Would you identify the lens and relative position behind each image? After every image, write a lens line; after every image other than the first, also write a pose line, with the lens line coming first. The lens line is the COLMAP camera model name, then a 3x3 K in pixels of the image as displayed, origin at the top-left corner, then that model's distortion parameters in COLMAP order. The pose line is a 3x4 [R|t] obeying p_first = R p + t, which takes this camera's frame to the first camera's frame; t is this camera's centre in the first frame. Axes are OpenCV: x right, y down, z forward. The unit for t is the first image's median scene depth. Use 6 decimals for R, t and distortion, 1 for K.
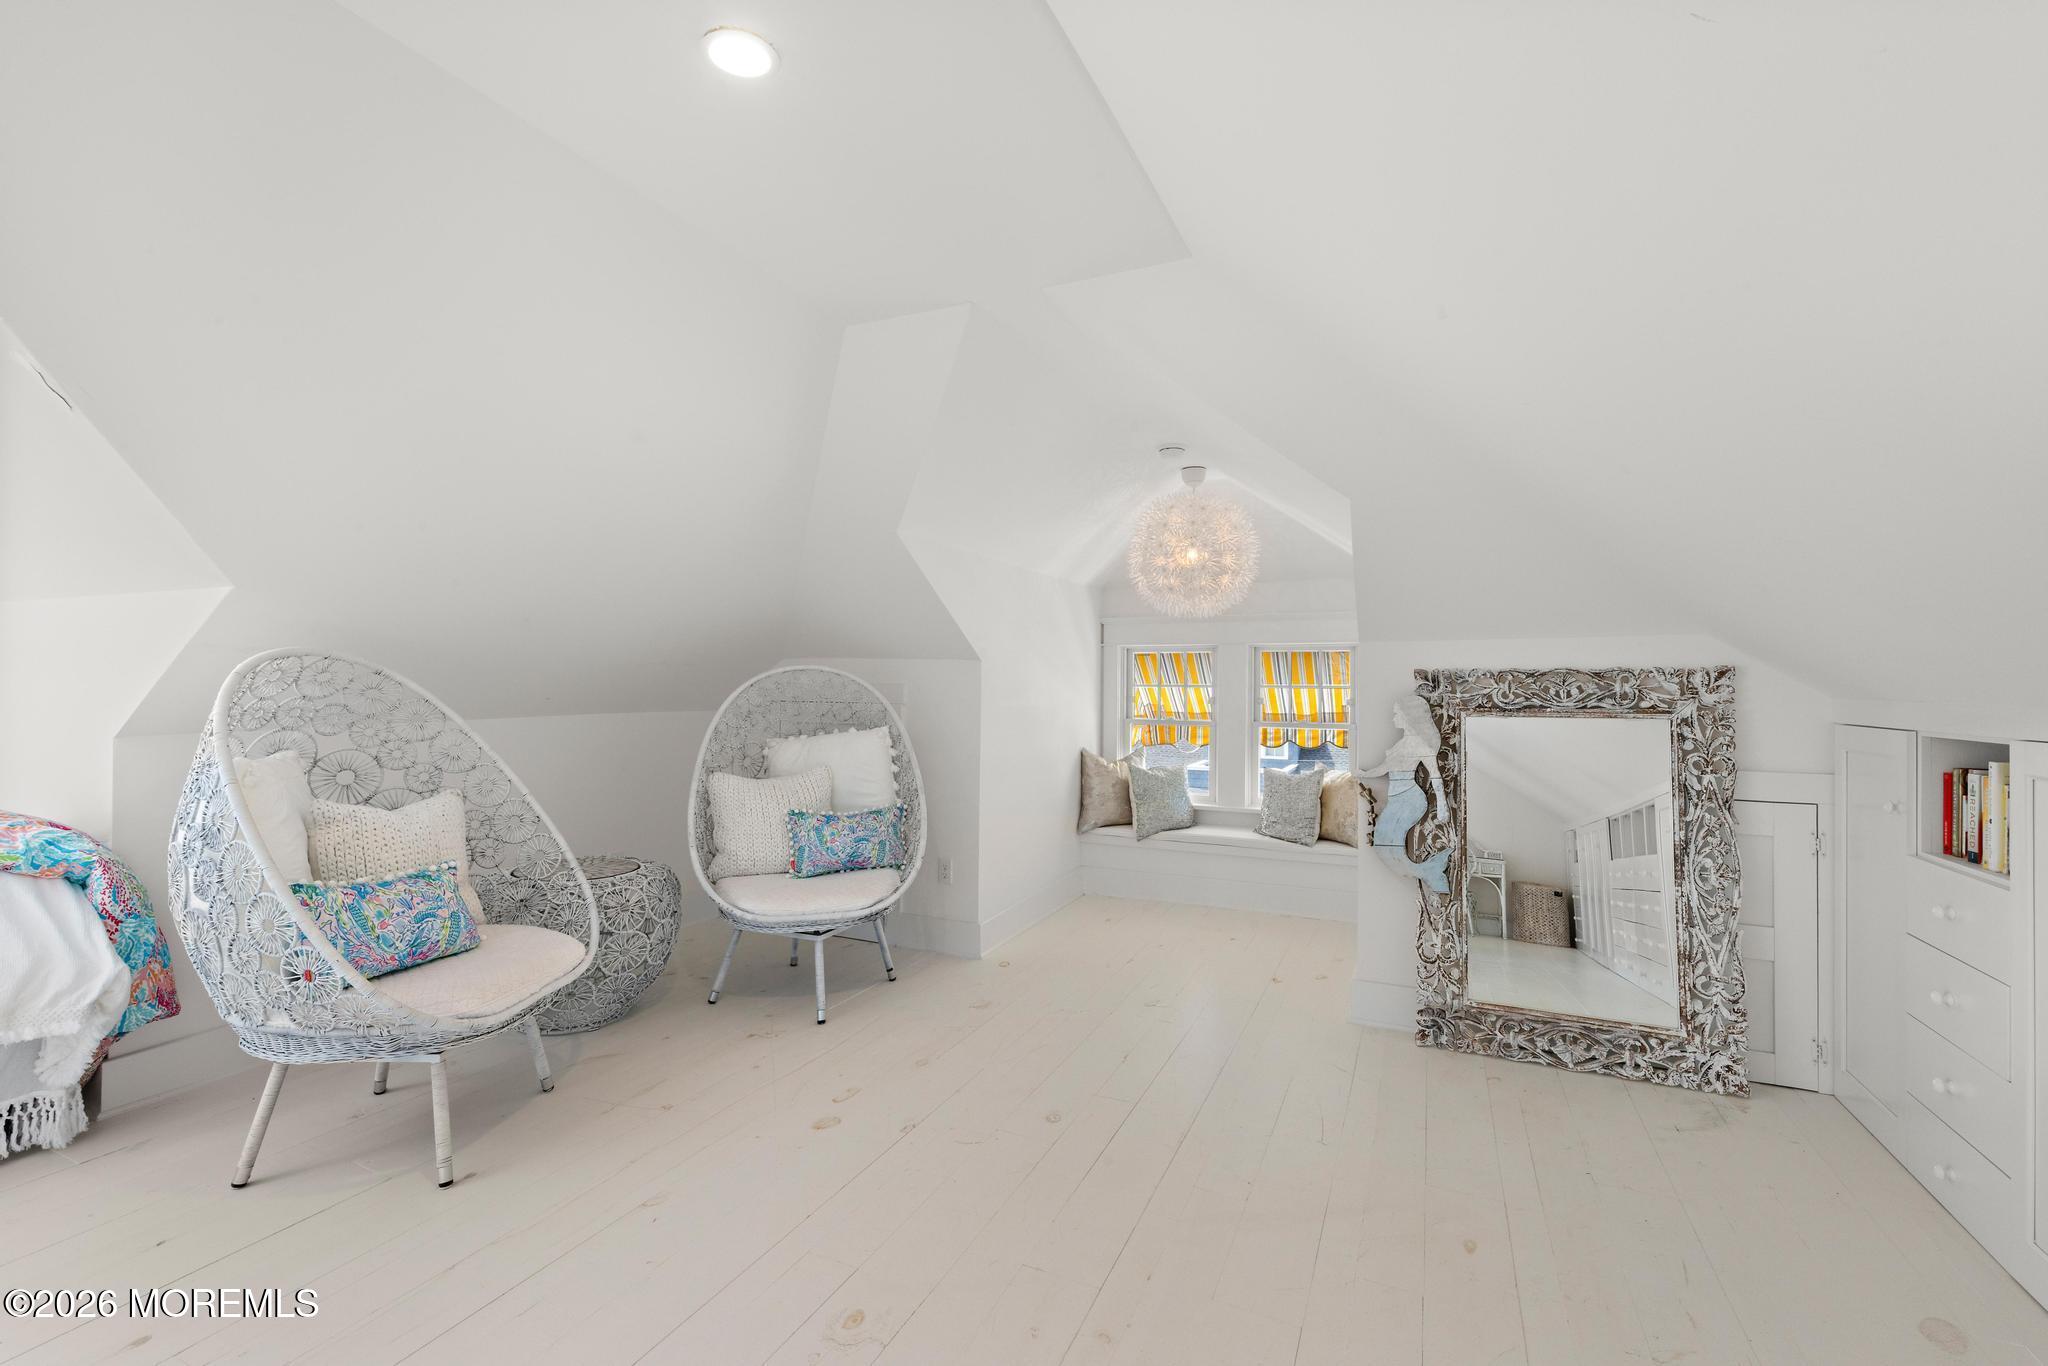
lens RADIAL K [[859.5, 0, 1024.0], [0, 859.5, 683.0], [0, 0, 1]] dist [-0.000858, -0.000020]
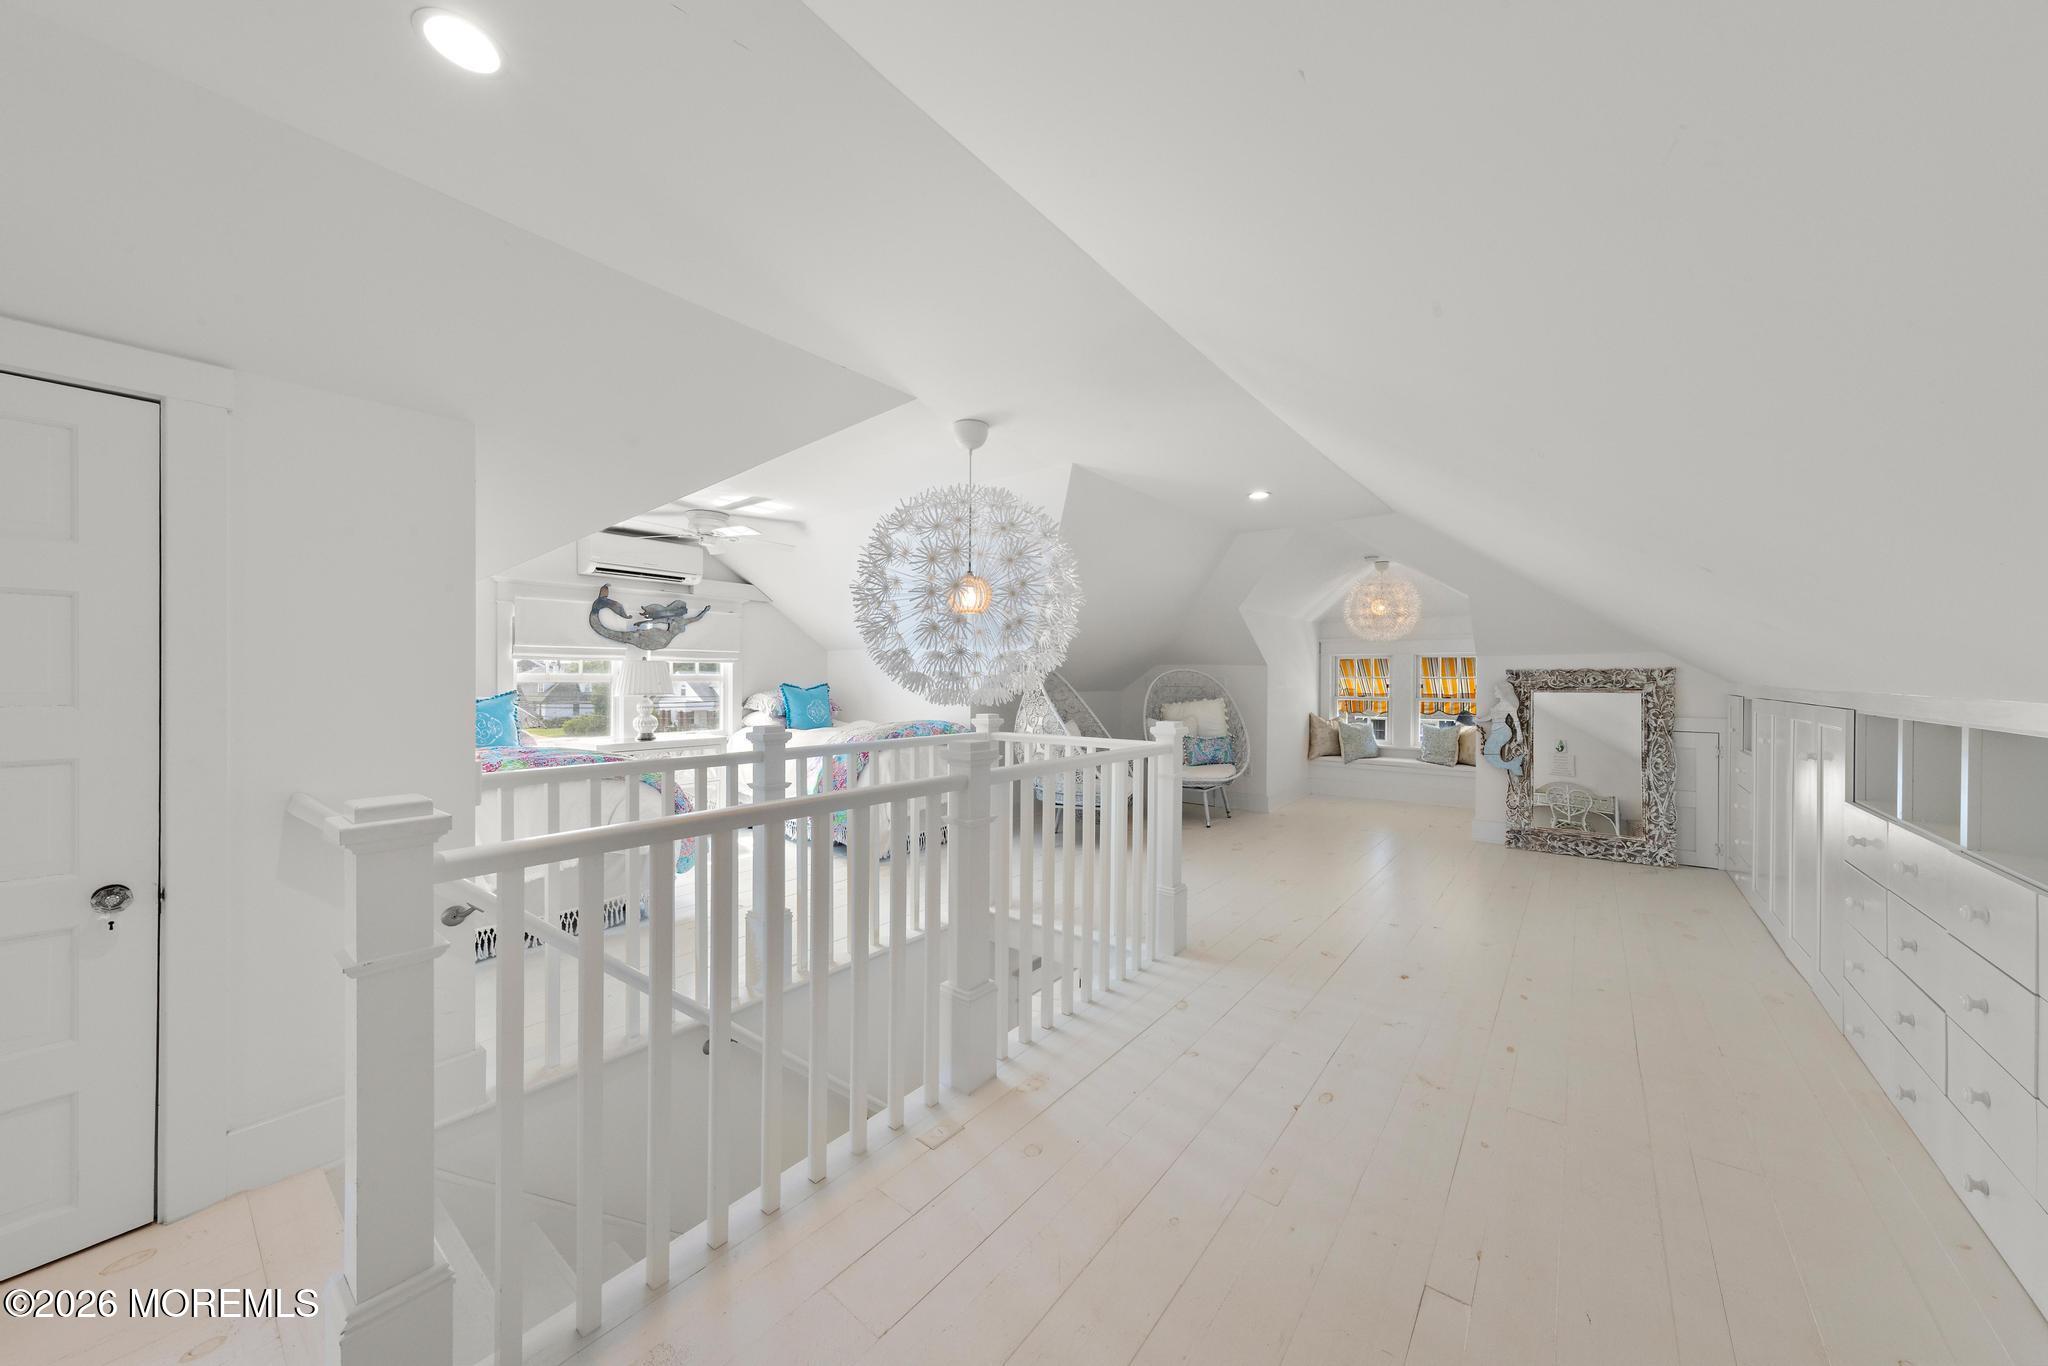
lens RADIAL K [[686.4, 0, 1024.0], [0, 686.4, 683.0], [0, 0, 1]] dist [-0.000017, -0.000017]
pose [[0.970096, -0.002723, -0.242706, -0.278488], [0.005359, 0.999934, 0.010198, -0.006549], [0.242662, -0.011194, 0.970046, -0.910872]]
